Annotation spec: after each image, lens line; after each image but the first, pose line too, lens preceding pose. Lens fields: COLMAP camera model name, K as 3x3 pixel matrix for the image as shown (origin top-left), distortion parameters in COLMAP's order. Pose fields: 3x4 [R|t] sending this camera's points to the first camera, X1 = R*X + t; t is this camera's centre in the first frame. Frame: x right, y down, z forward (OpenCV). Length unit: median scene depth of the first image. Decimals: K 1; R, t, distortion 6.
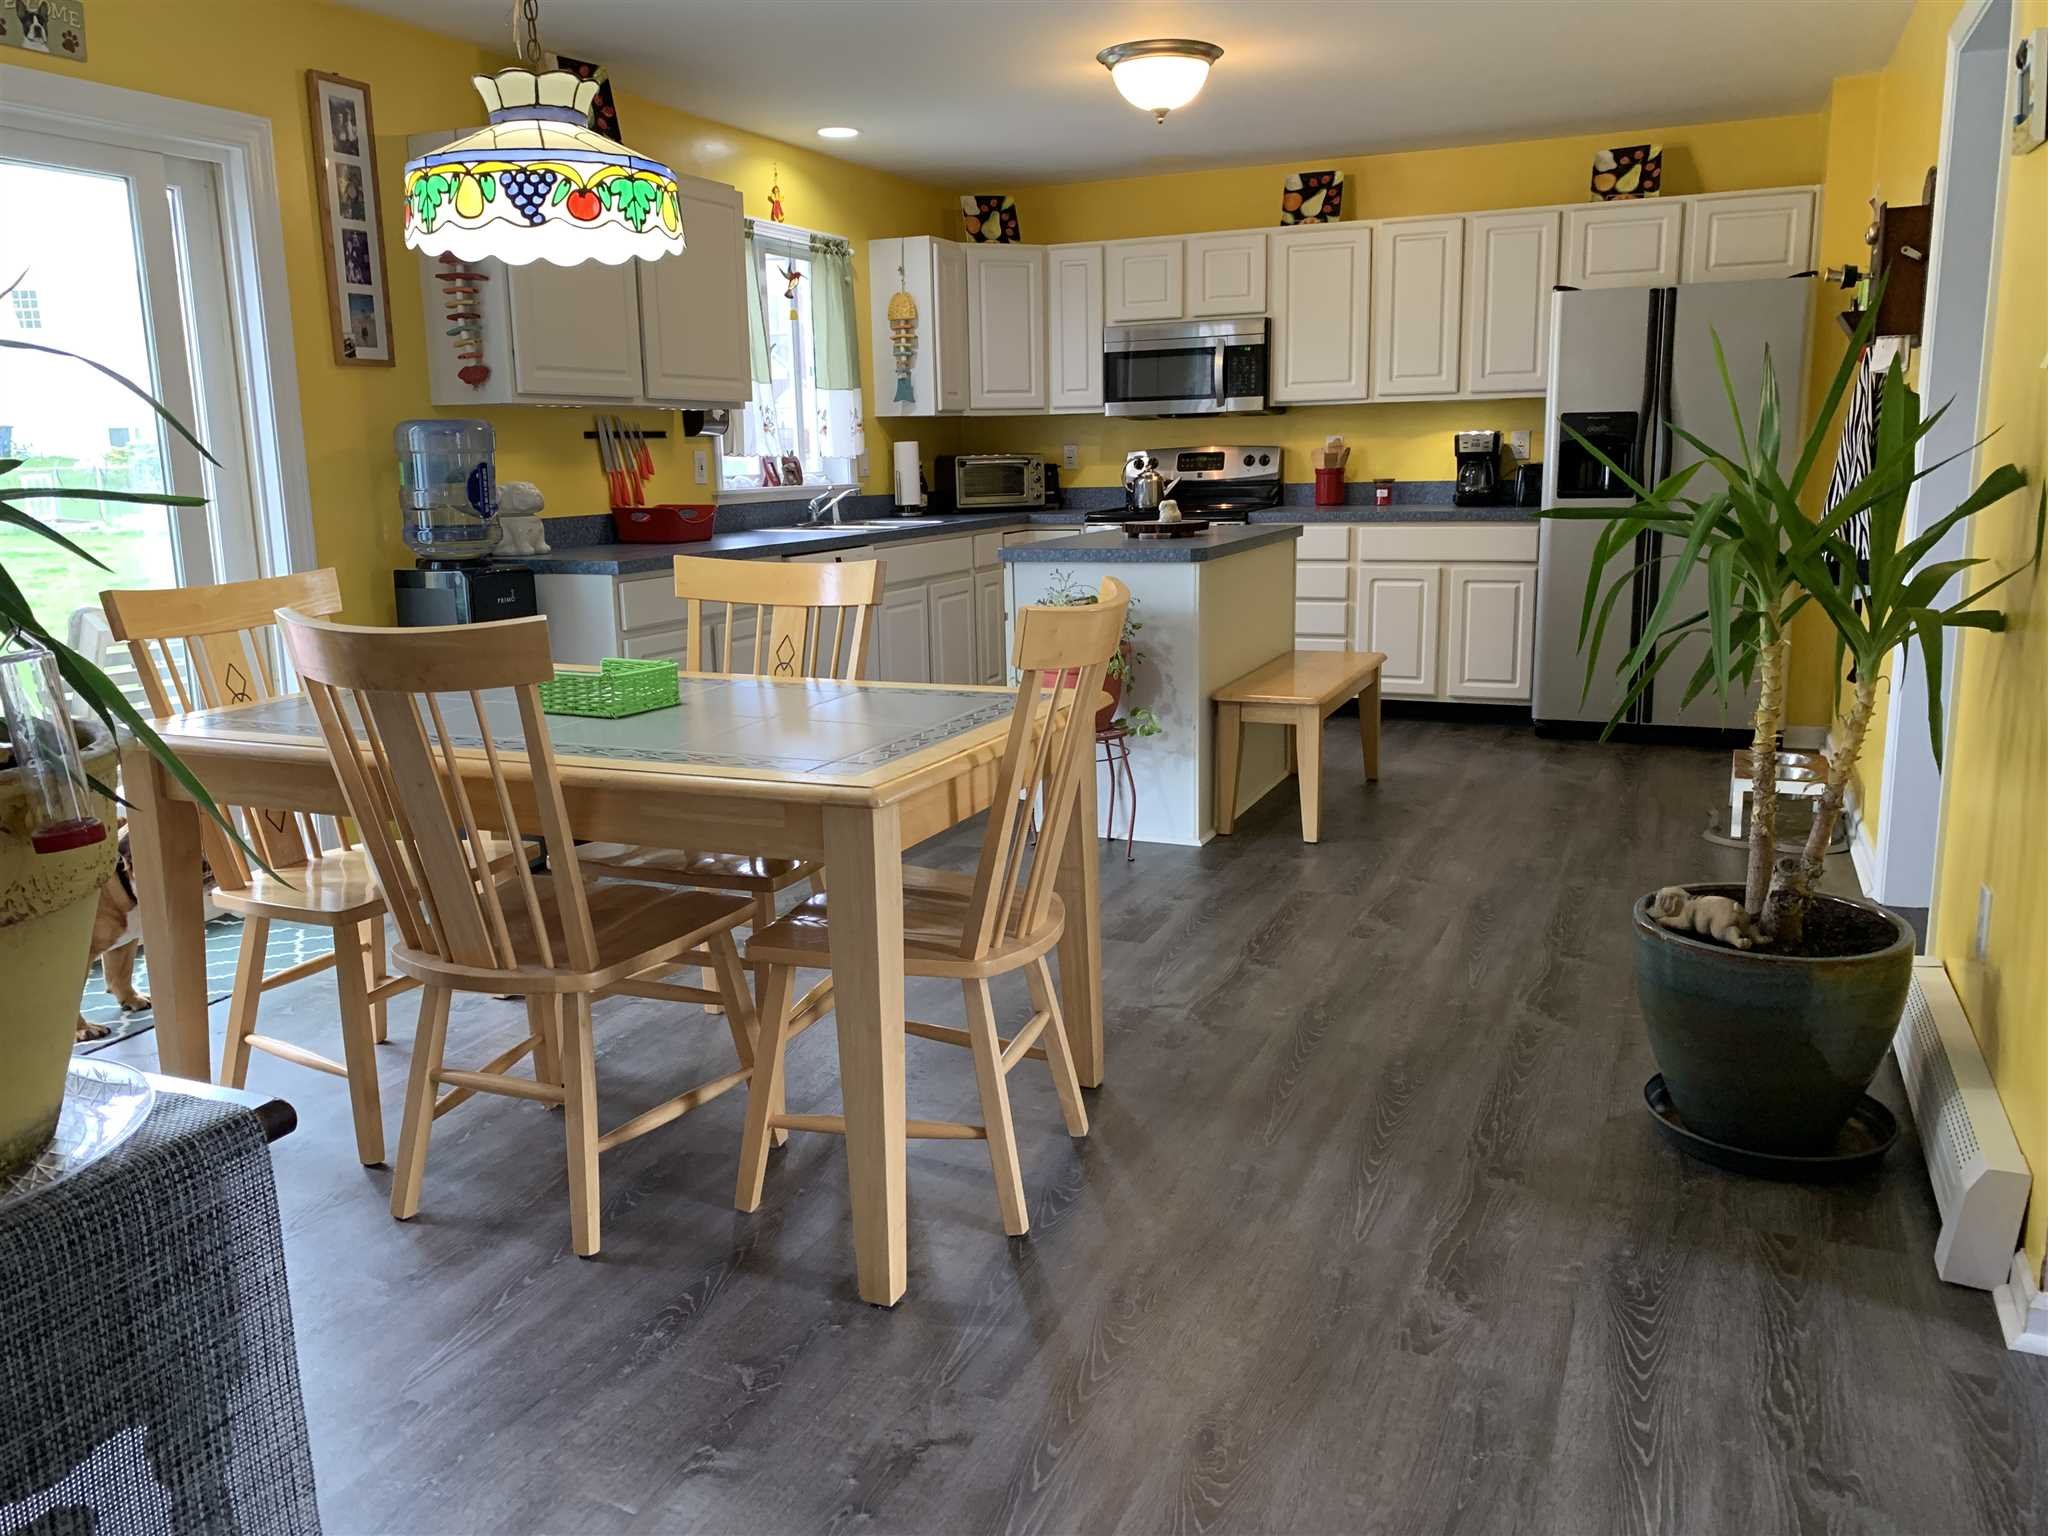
lens RADIAL K [[1595.1, 0, 1016.0], [0, 1595.1, 758.3], [0, 0, 1]] dist [0.069606, -0.064763]
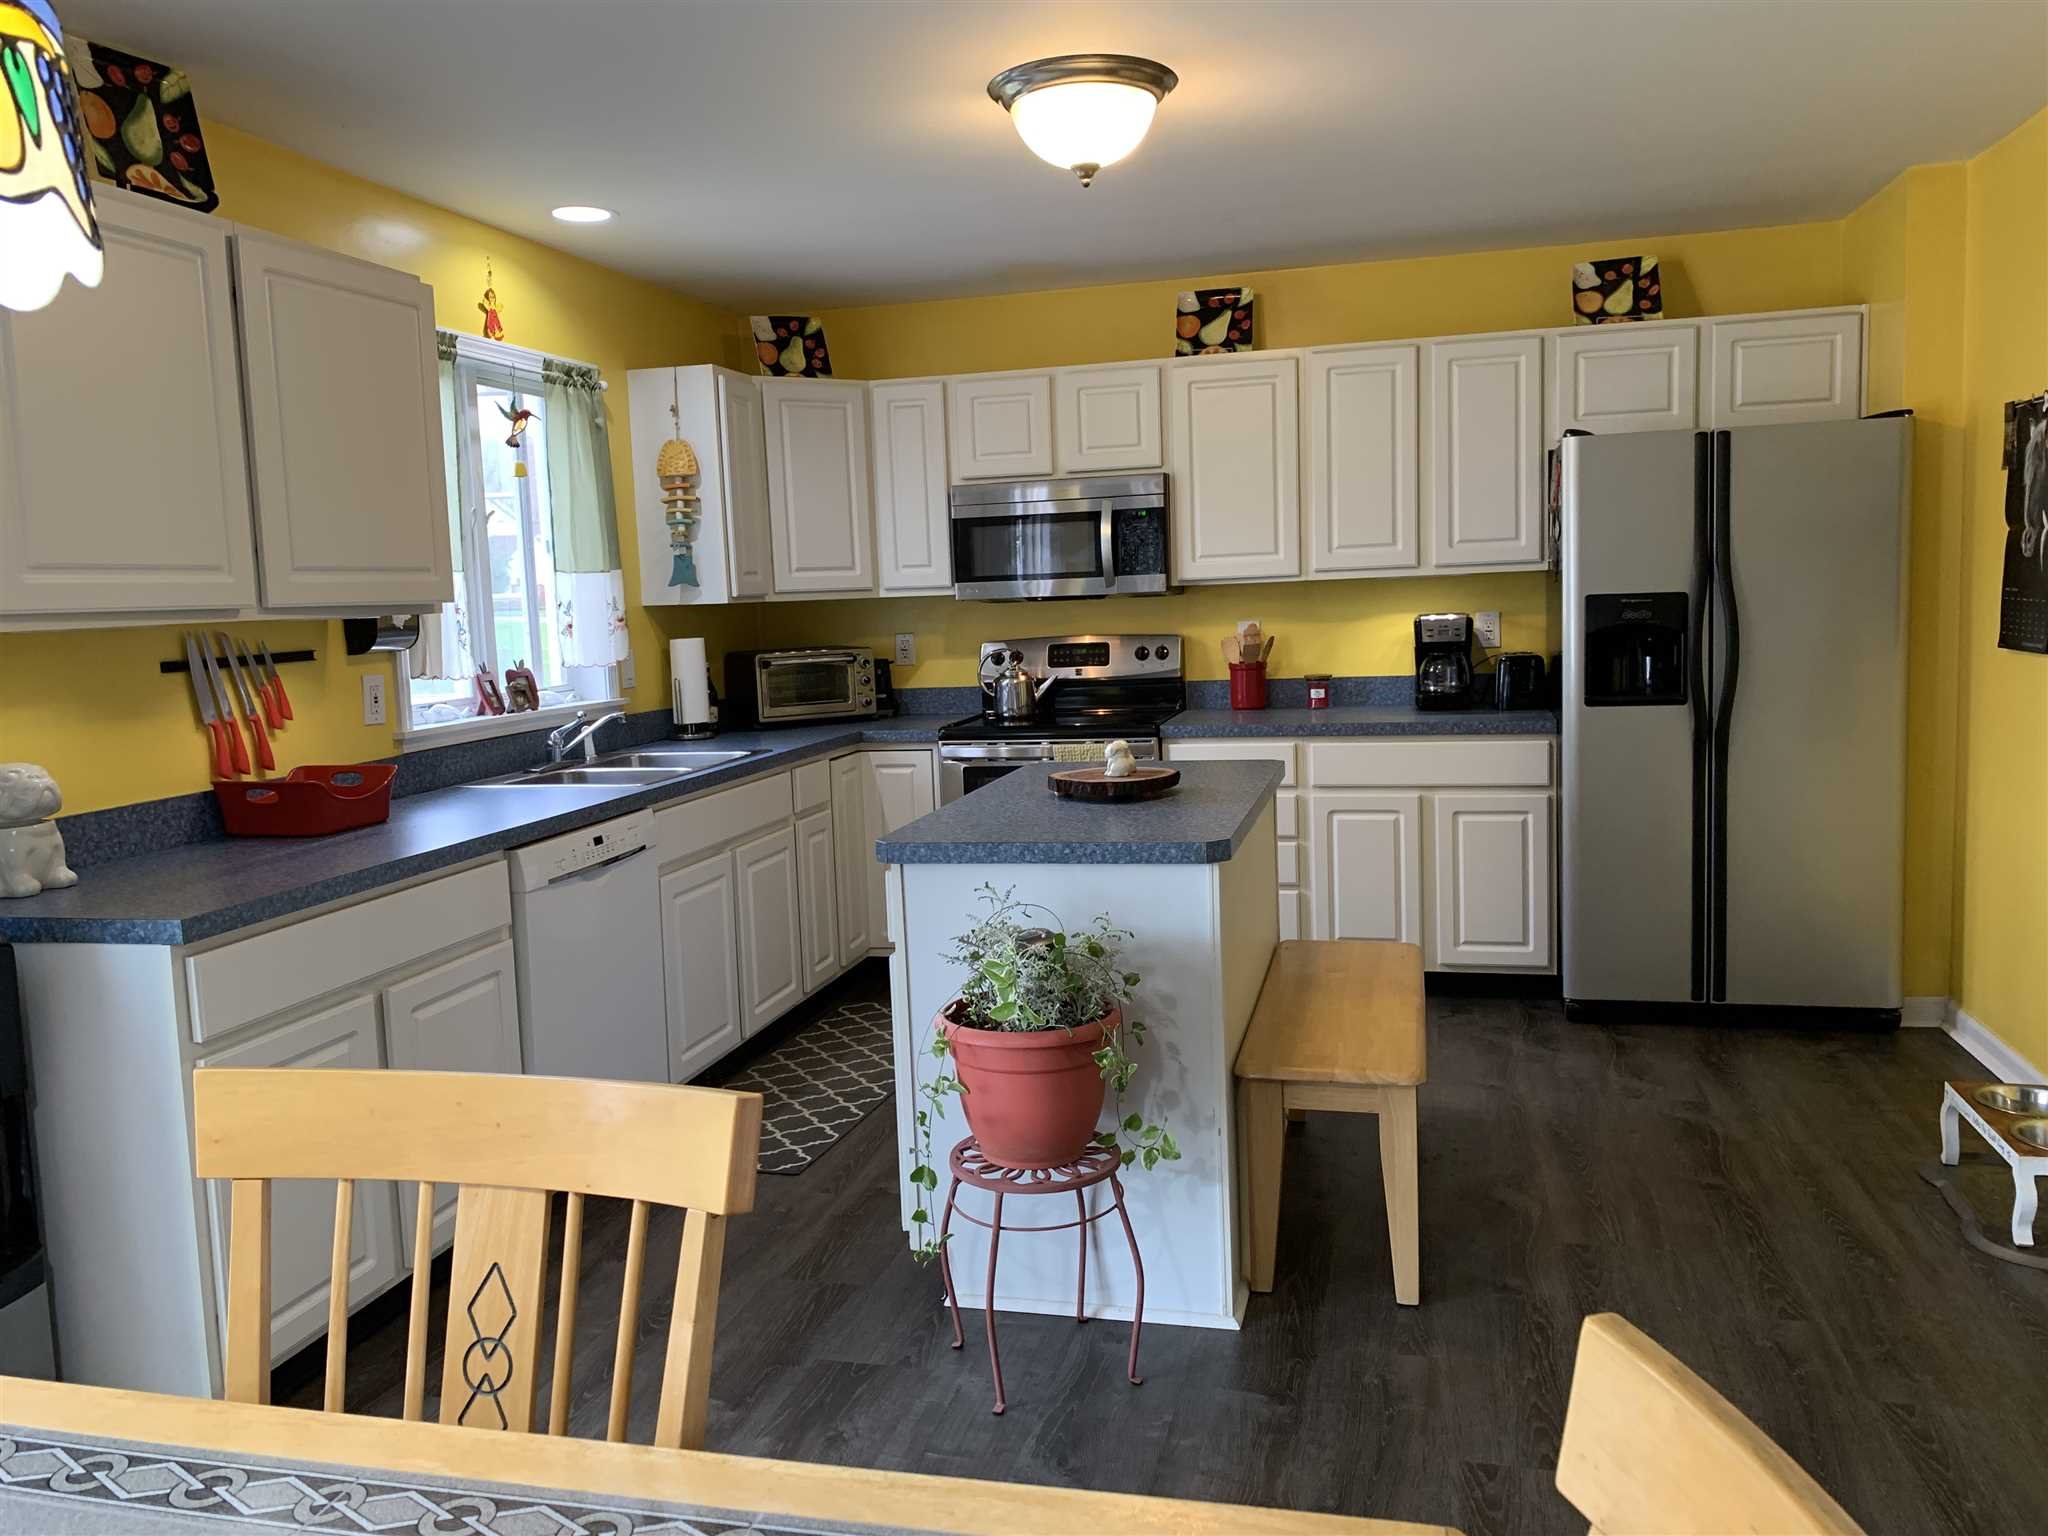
lens RADIAL K [[1595.1, 0, 1030.0], [0, 1595.1, 772.8], [0, 0, 1]] dist [0.069606, -0.064763]
pose [[0.986534, -0.035783, 0.159596, -0.036406], [0.049058, 0.995585, -0.080028, -0.077937], [-0.156028, 0.086780, 0.983933, 0.286395]]
